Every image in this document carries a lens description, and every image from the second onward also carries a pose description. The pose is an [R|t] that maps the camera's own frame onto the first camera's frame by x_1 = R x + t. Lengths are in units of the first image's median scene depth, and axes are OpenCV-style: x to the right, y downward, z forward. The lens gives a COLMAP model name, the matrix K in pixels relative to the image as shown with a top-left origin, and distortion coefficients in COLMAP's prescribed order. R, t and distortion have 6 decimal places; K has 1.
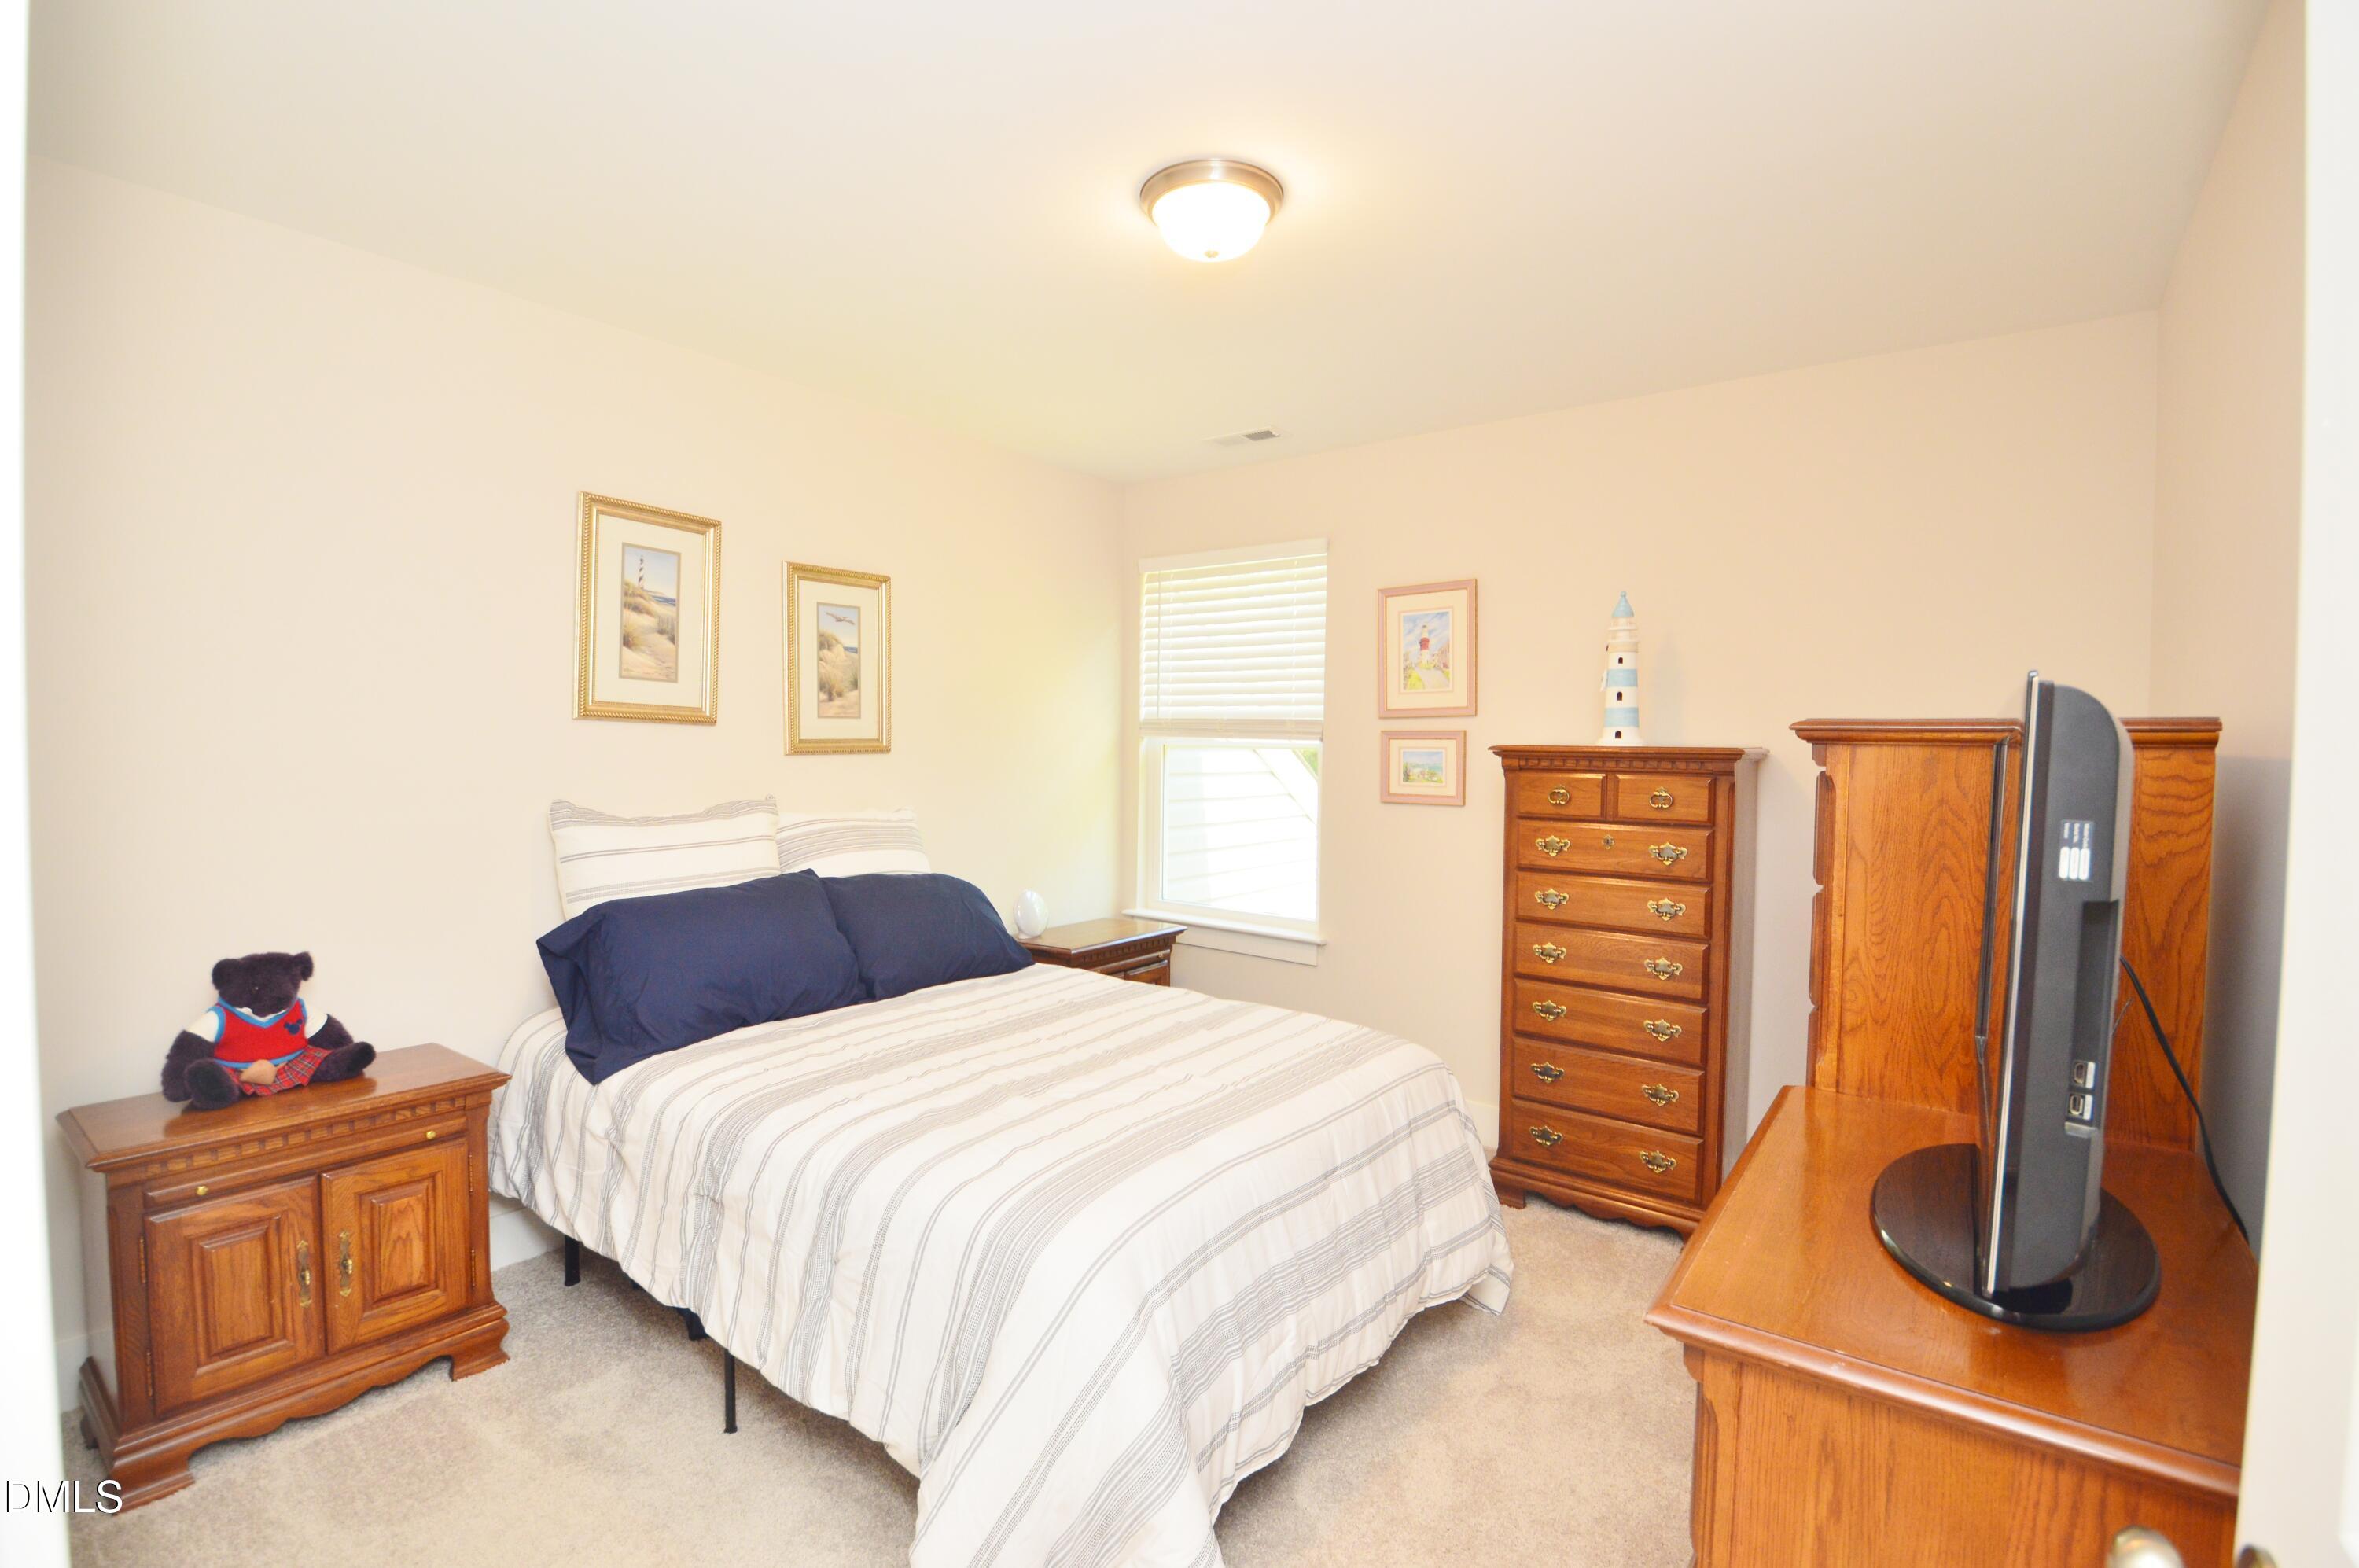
lens RADIAL K [[1060.7, 0, 1173.9], [0, 1060.7, 781.8], [0, 0, 1]] dist [-0.000816, -0.012456]
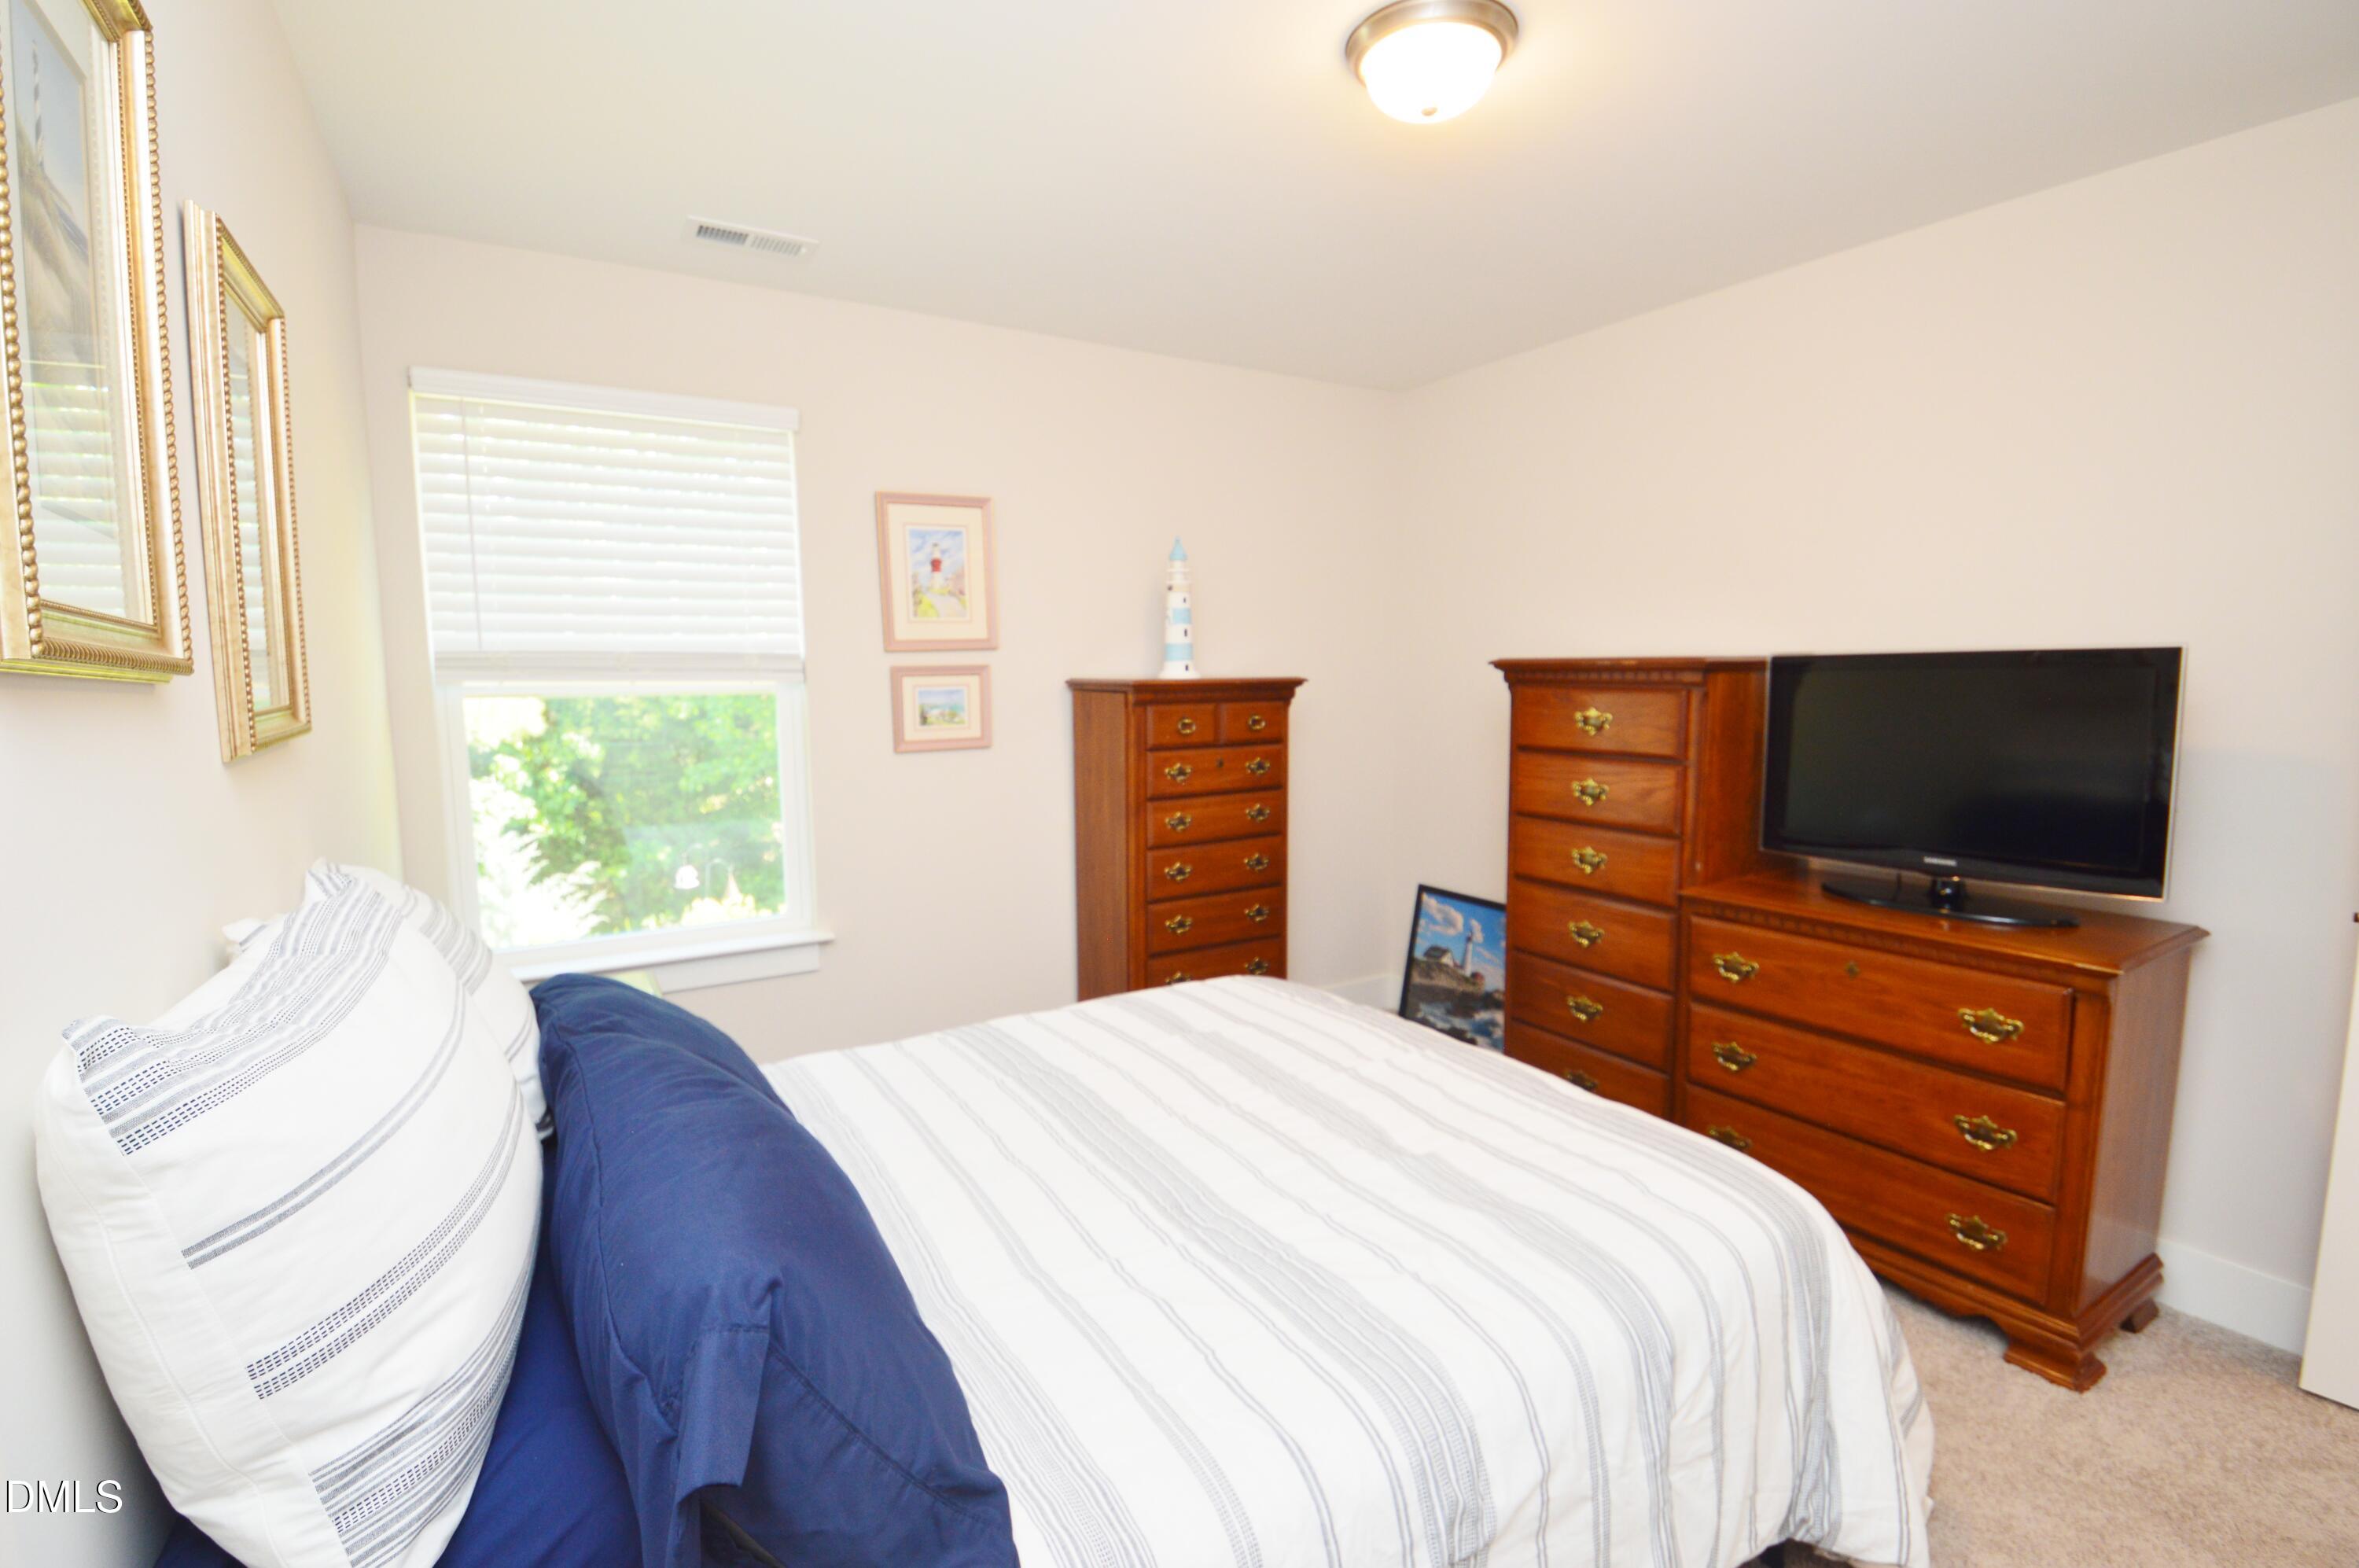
lens RADIAL K [[1060.7, 0, 1173.4], [0, 1060.7, 779.2], [0, 0, 1]] dist [-0.000816, -0.012456]
pose [[0.347737, -0.113009, 0.930757, -0.519460], [0.051126, 0.993518, 0.101529, -0.034359], [-0.936197, 0.012280, 0.351260, 0.513707]]
